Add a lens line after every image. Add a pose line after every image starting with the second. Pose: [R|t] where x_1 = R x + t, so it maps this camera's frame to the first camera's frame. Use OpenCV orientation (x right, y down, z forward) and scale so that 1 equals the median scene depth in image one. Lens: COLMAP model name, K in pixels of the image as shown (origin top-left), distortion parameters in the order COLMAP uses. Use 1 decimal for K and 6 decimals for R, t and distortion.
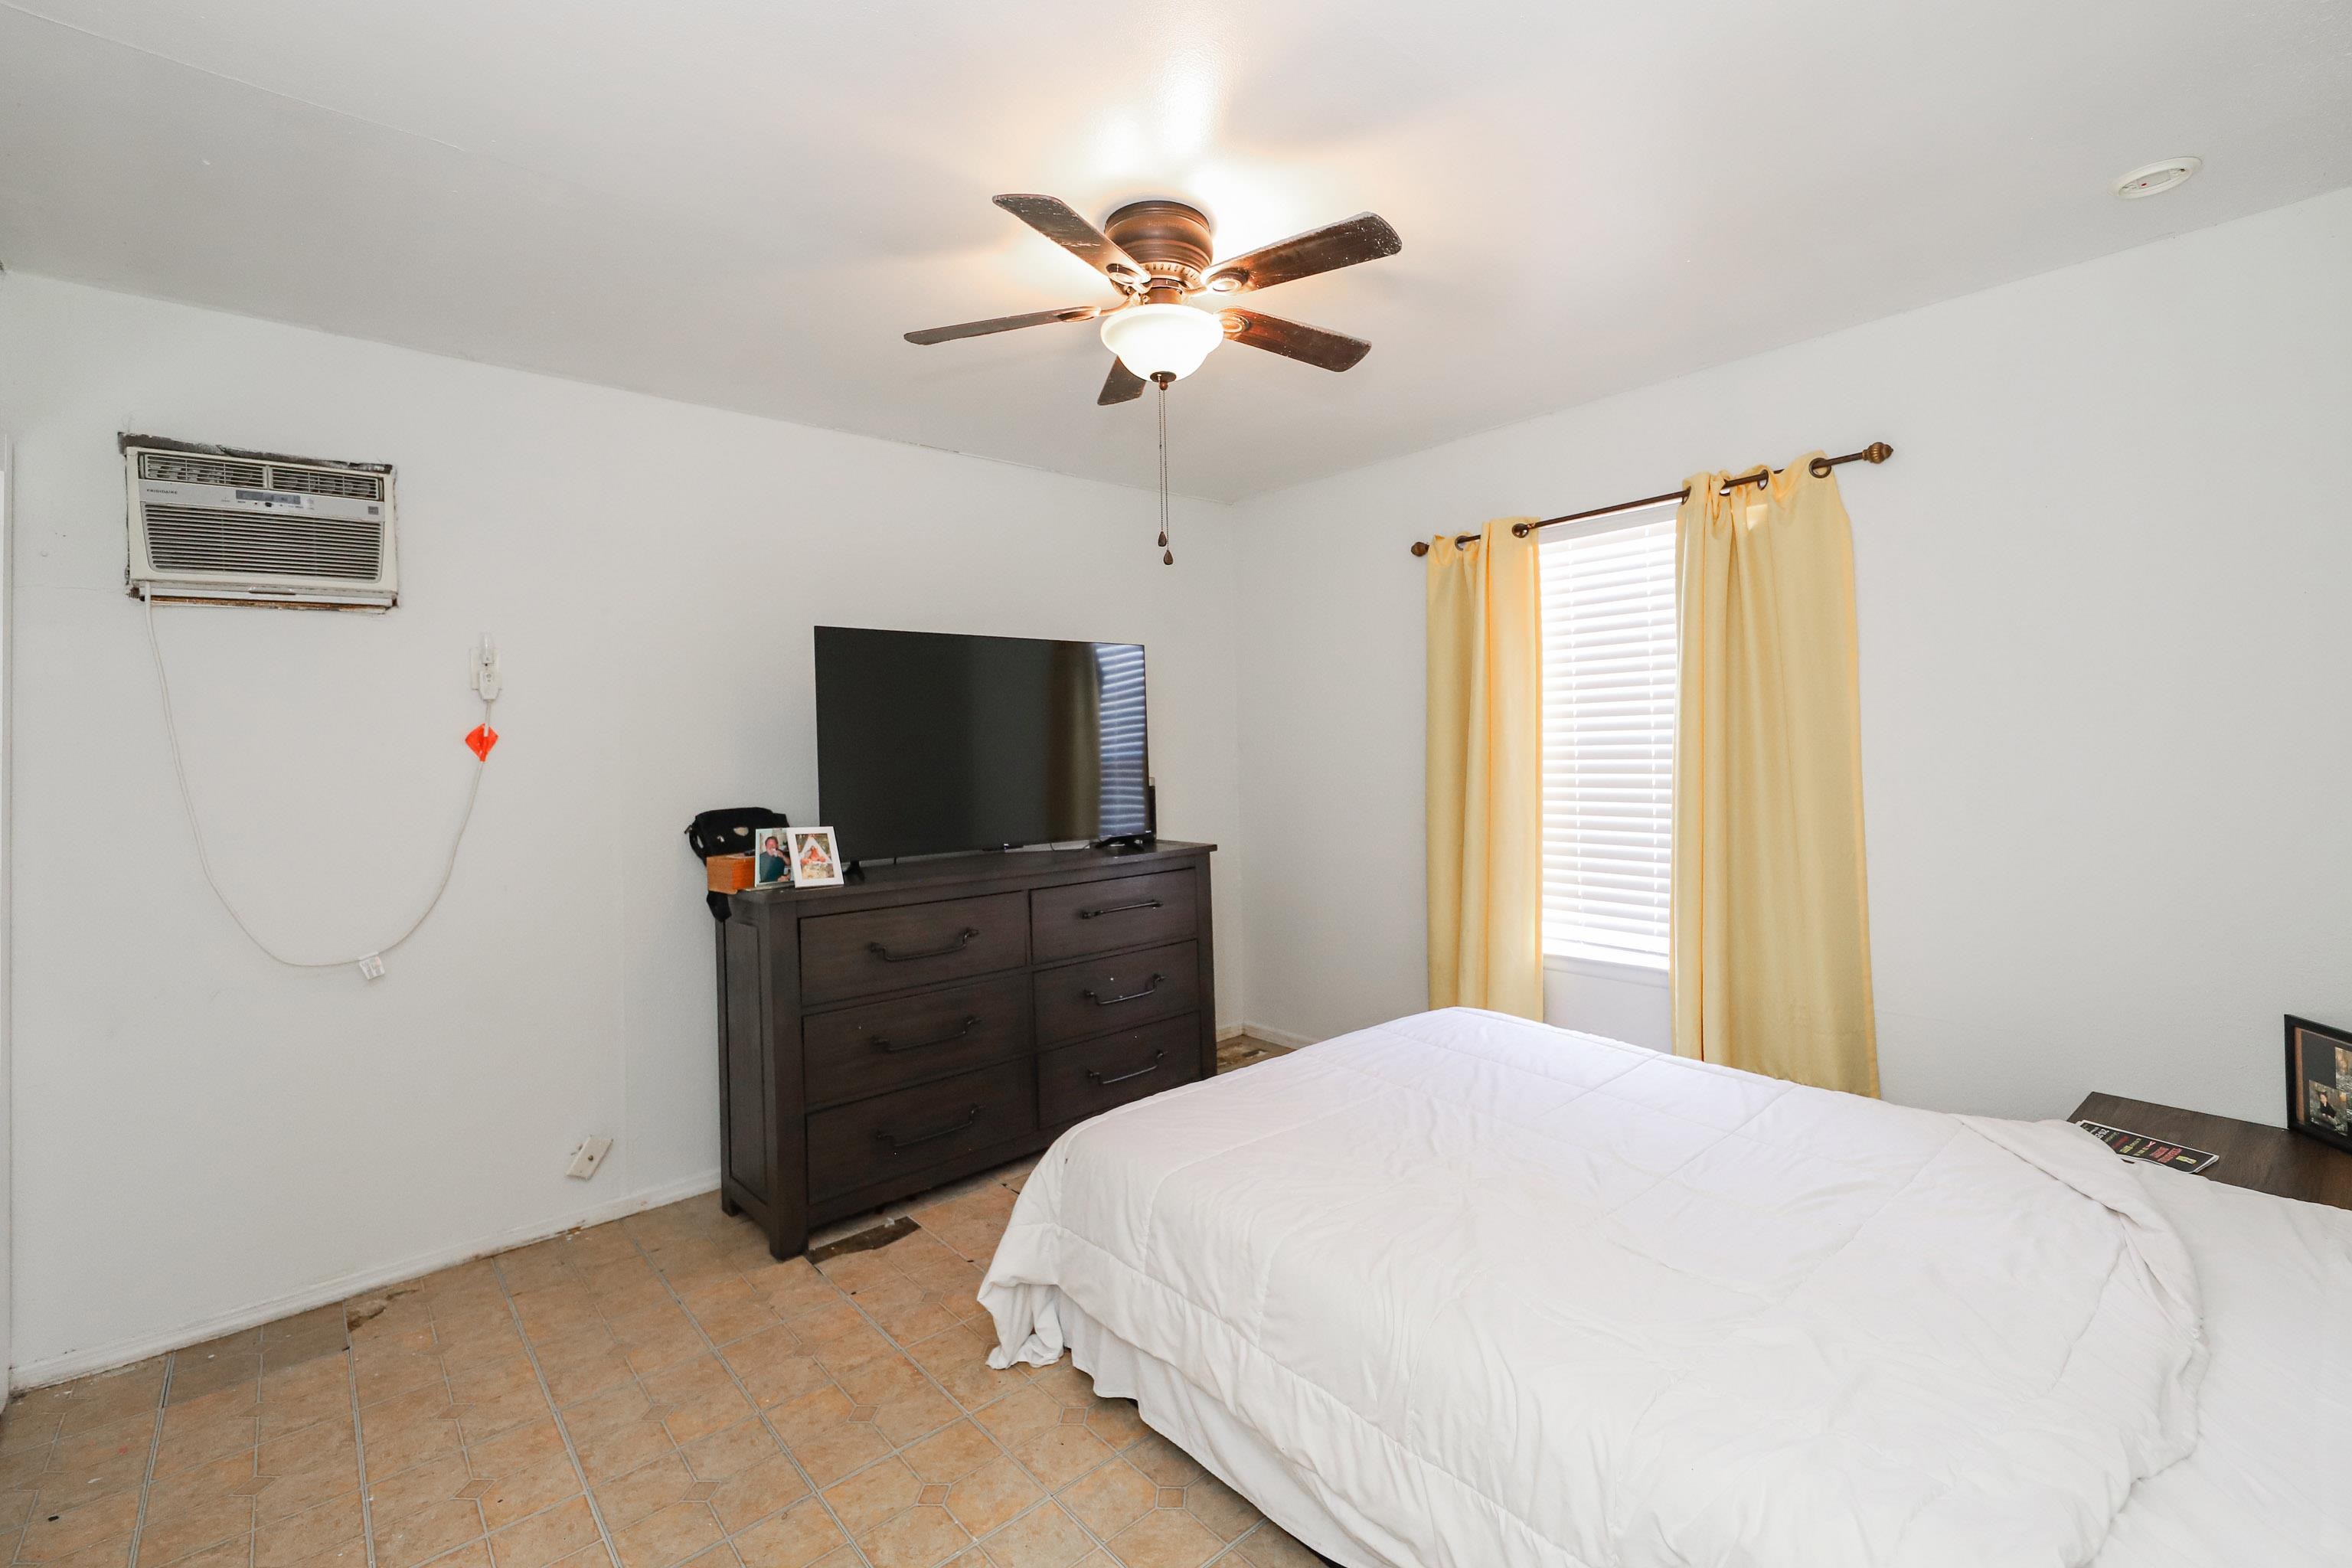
lens RADIAL K [[995.2, 0, 1177.2], [0, 995.2, 754.8], [0, 0, 1]] dist [0.000112, -0.000114]
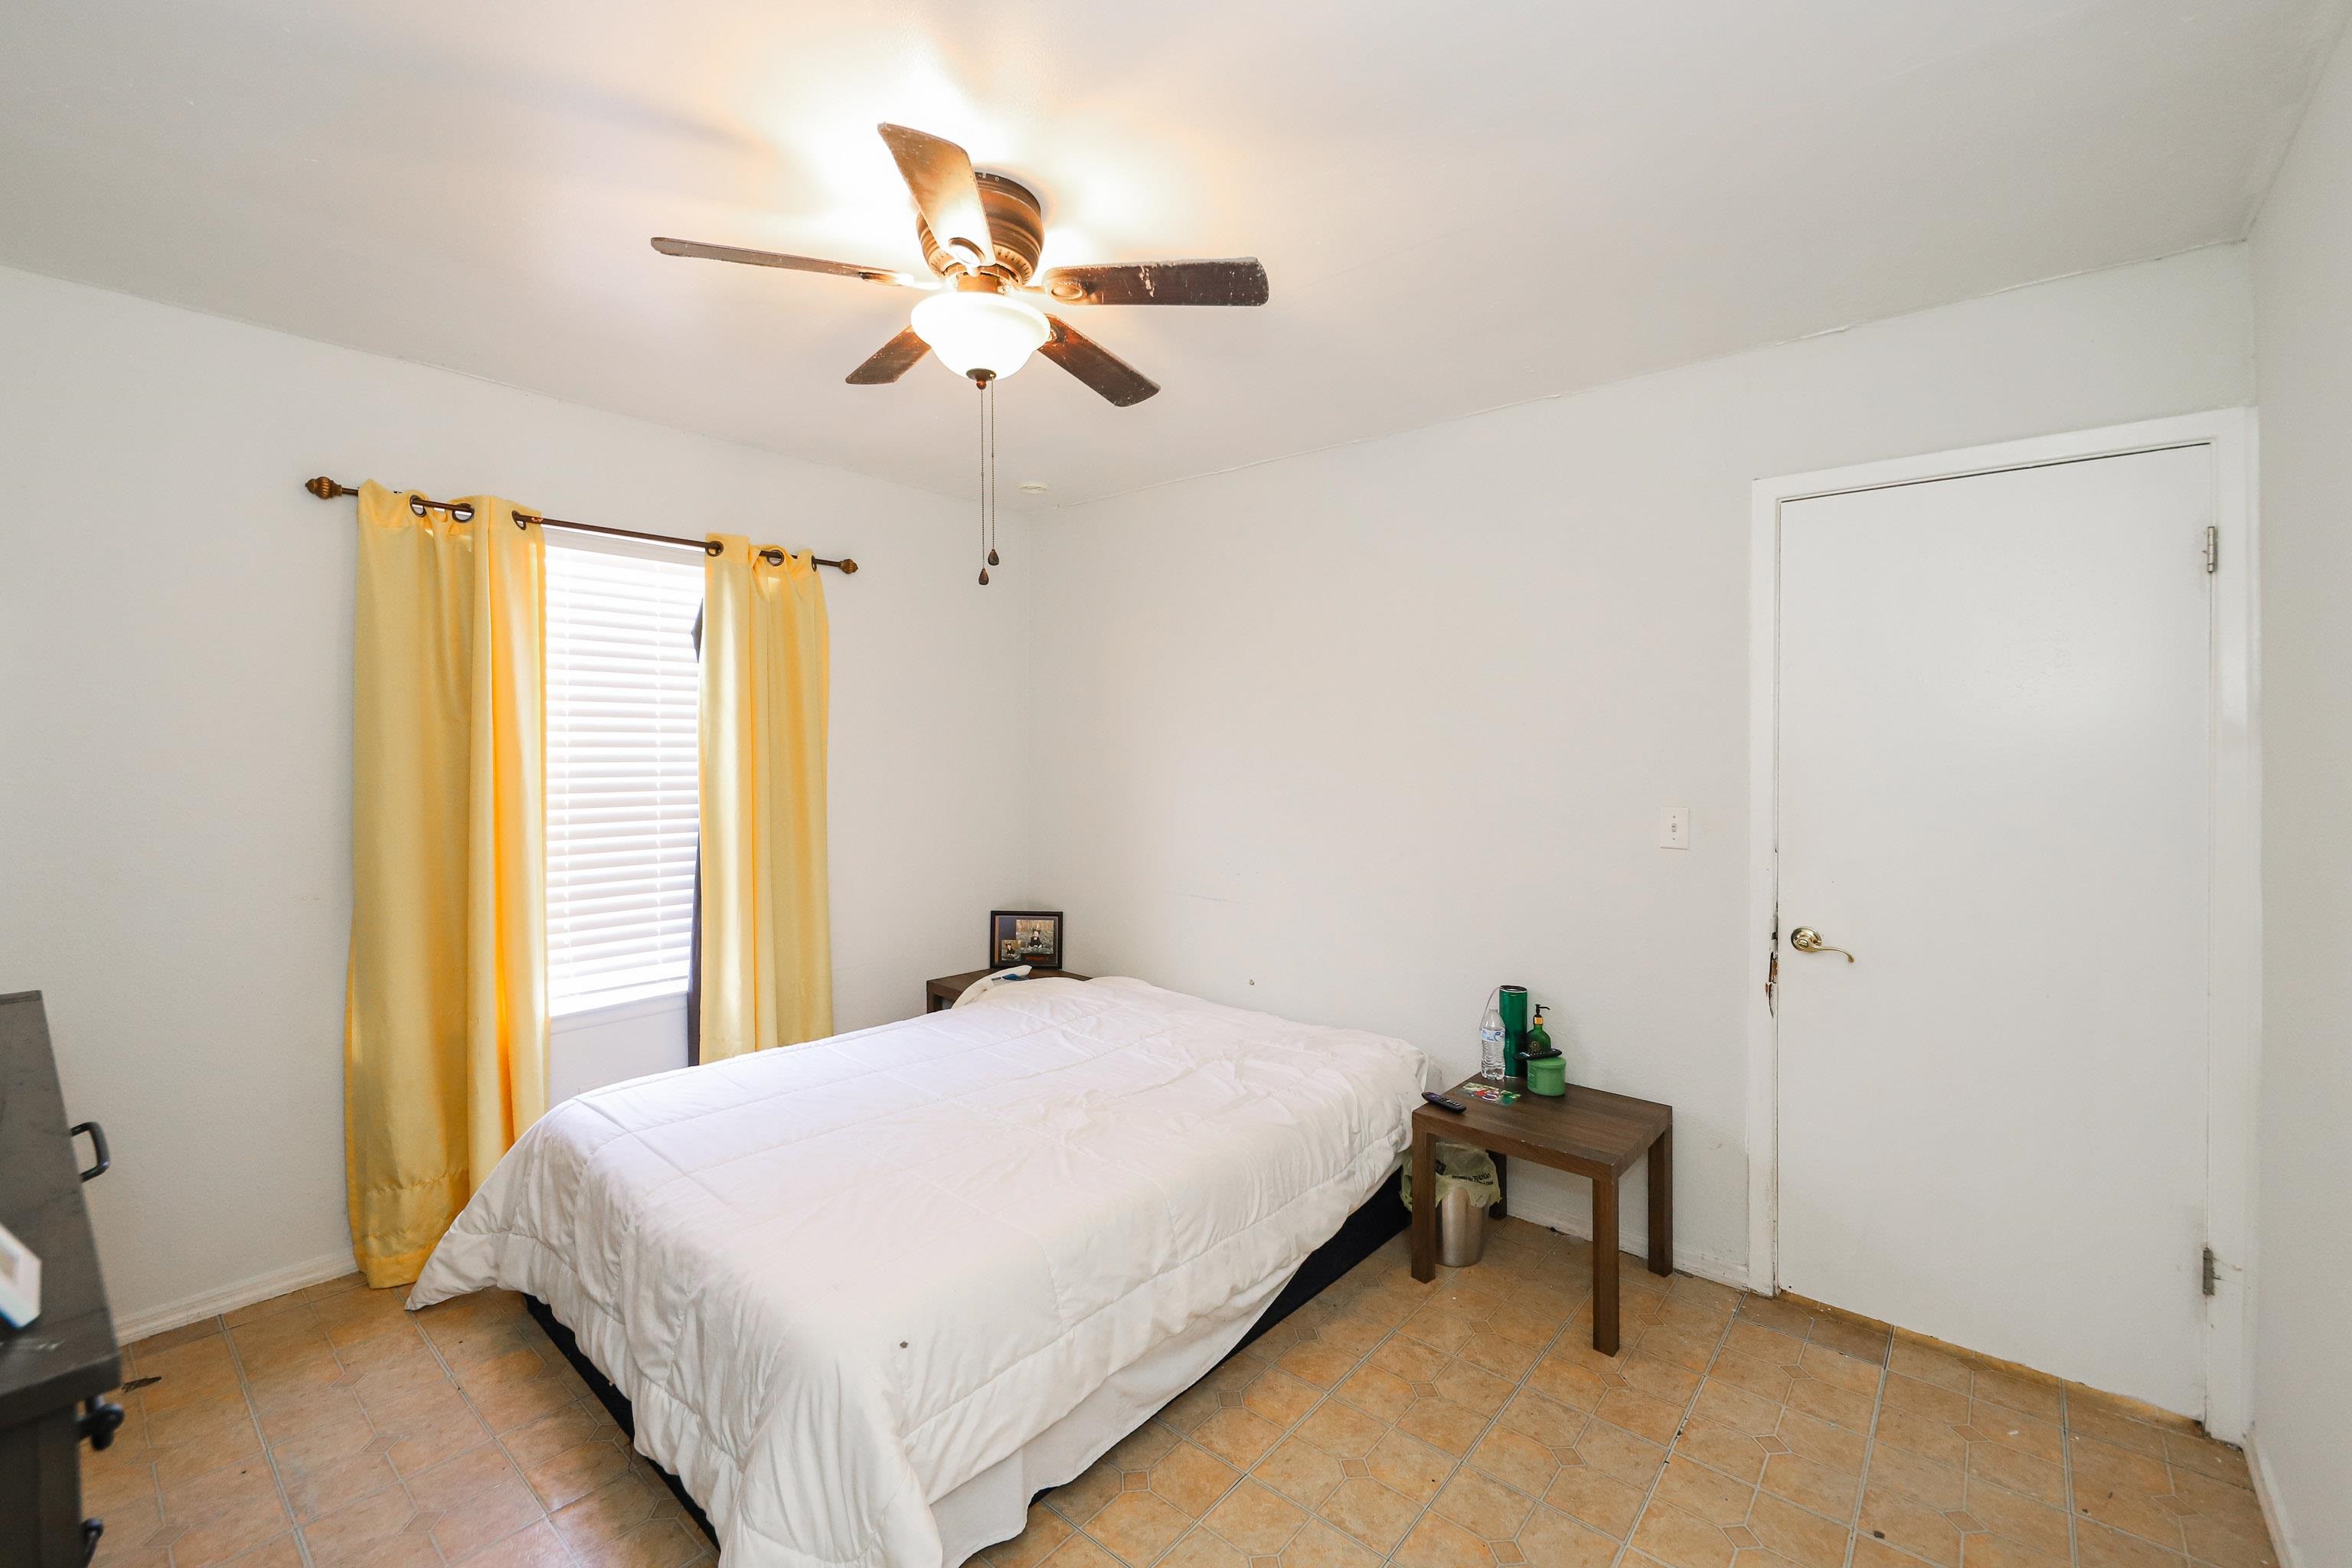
lens RADIAL K [[994.6, 0, 1176.8], [0, 994.6, 772.4], [0, 0, 1]] dist [0.001088, 0.000001]
pose [[-0.163336, -0.004763, 0.986559, -0.711704], [0.004287, 0.999975, 0.005538, -0.020653], [-0.986561, 0.005134, -0.163312, 0.744268]]
